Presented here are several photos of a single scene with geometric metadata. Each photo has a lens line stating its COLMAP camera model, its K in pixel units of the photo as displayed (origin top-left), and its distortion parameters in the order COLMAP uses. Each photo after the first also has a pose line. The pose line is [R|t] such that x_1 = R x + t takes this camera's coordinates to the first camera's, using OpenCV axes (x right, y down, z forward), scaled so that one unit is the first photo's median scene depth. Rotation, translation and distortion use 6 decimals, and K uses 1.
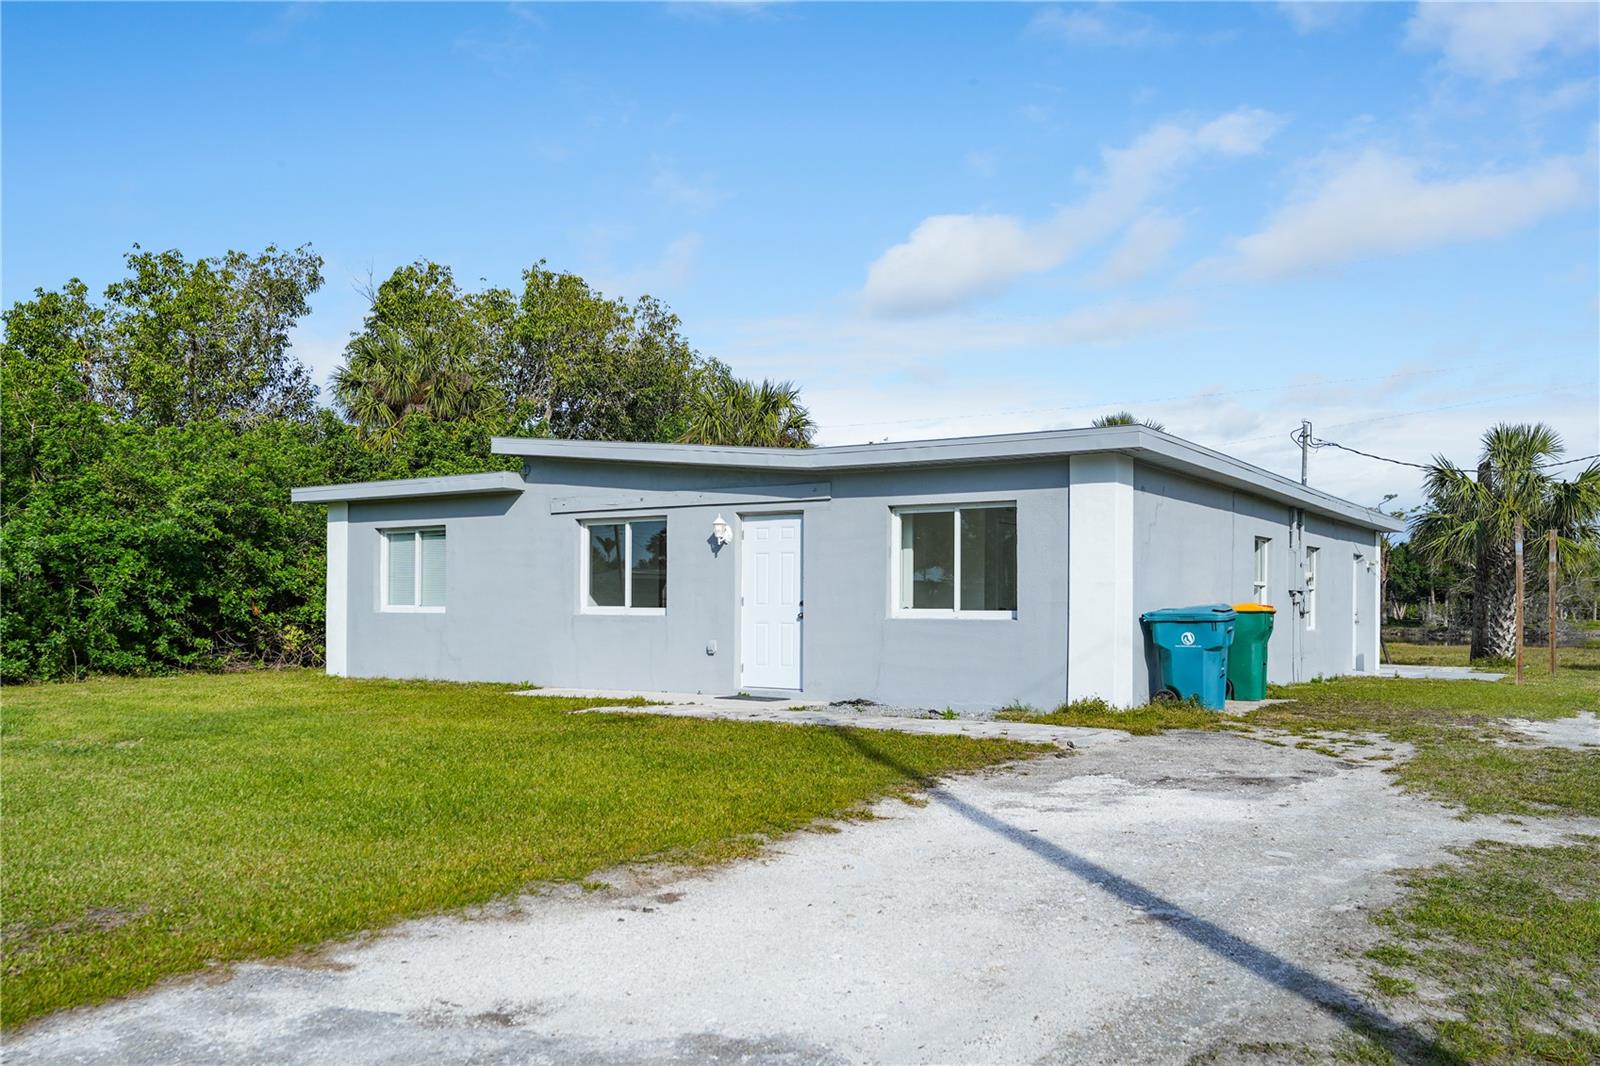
lens RADIAL K [[1302.3, 0, 790.9], [0, 1302.3, 592.1], [0, 0, 1]] dist [0.004358, -0.001899]
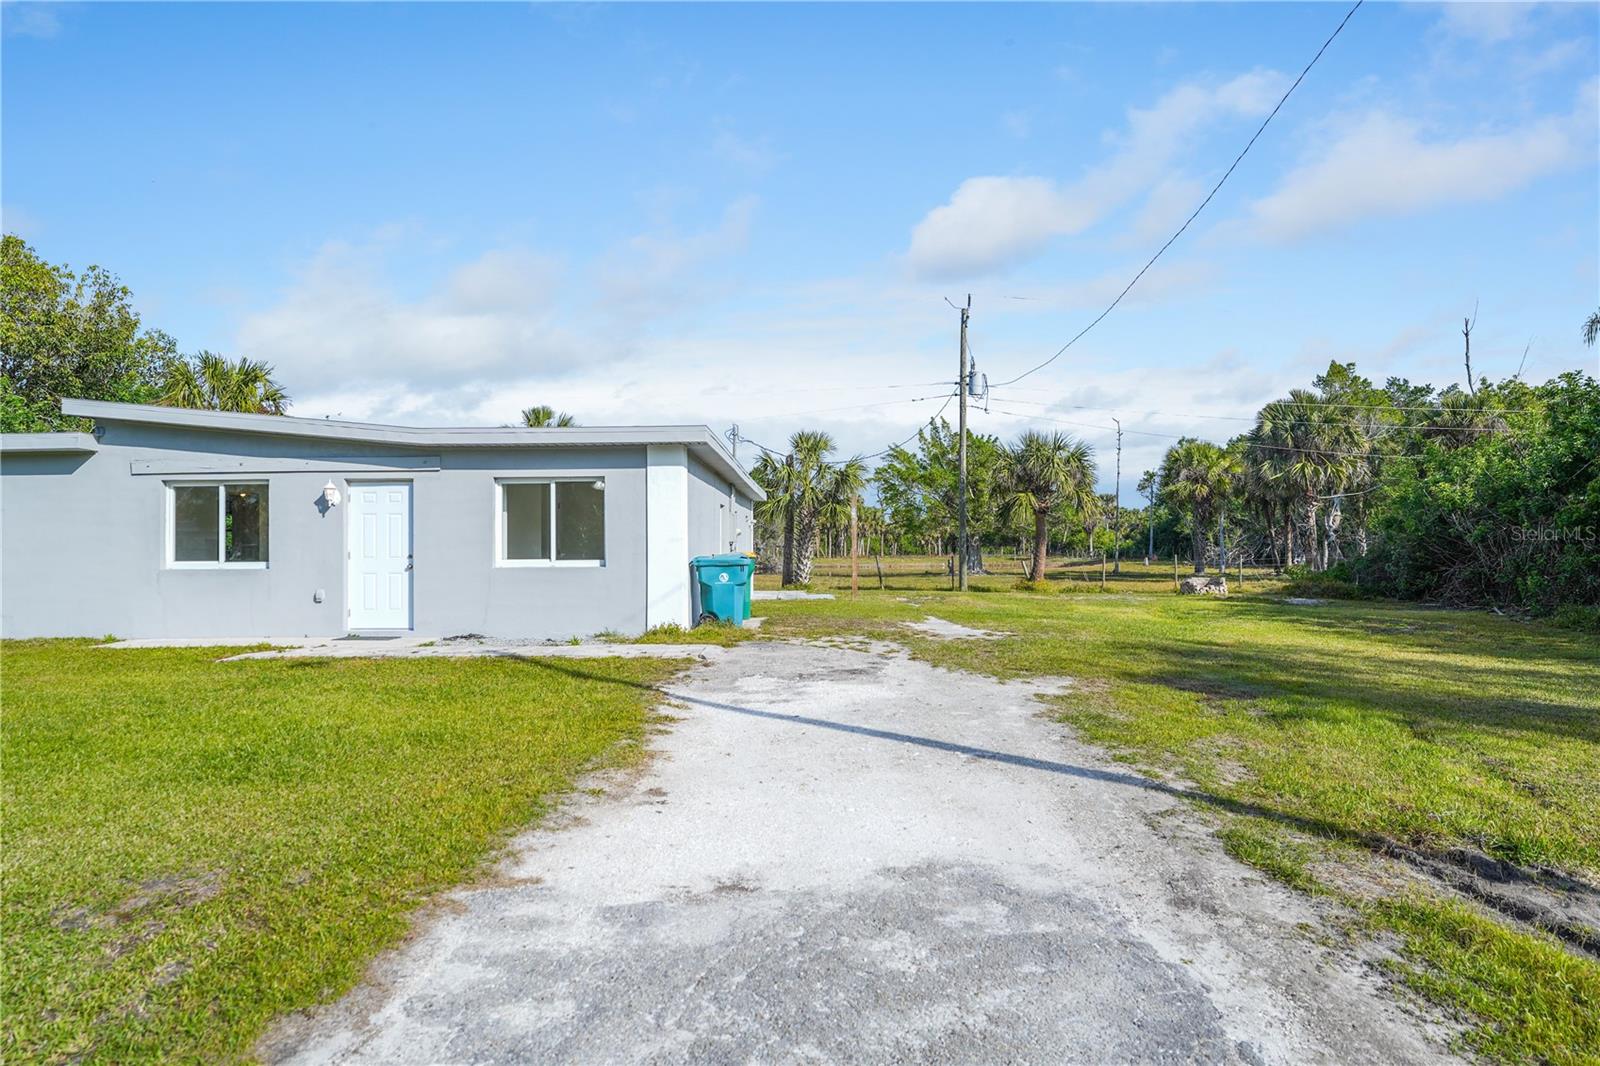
lens RADIAL K [[1009.6, 0, 794.6], [0, 1009.6, 506.5], [0, 0, 1]] dist [-0.013895, -0.003644]
pose [[0.839298, 0.010788, 0.543565, -0.193304], [0.007025, 0.999504, -0.030684, -0.006114], [-0.543626, 0.029571, 0.838806, 0.029553]]
